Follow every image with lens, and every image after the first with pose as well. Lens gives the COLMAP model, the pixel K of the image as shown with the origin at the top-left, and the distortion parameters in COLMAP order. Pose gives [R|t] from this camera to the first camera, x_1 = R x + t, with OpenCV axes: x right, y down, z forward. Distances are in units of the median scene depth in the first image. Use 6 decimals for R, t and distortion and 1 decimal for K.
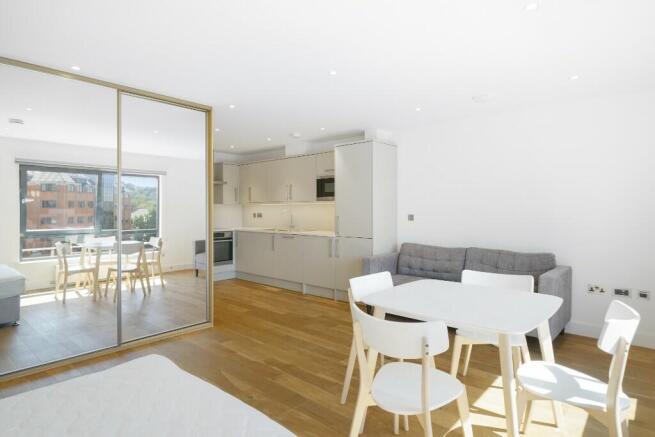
lens RADIAL K [[361.4, 0, 327.5], [0, 361.4, 218.5], [0, 0, 1]] dist [0.000773, 0.000124]
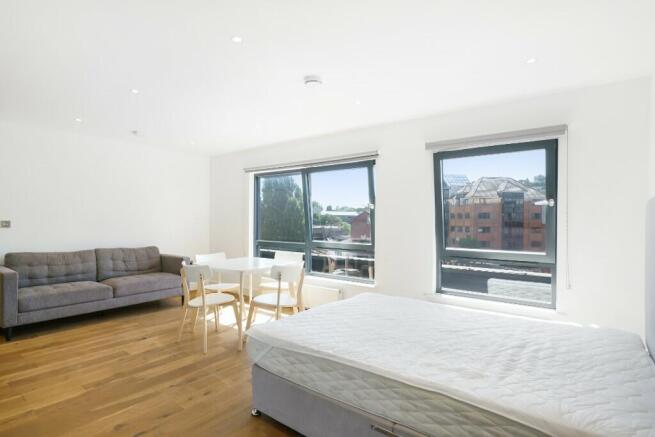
lens RADIAL K [[338.7, 0, 316.6], [0, 338.7, 222.9], [0, 0, 1]] dist [0.000159, -0.000150]
pose [[-0.046792, -0.007464, 0.998877, -0.544676], [0.011155, 0.999906, 0.007994, -0.002786], [-0.998842, 0.011516, -0.046704, 0.259249]]
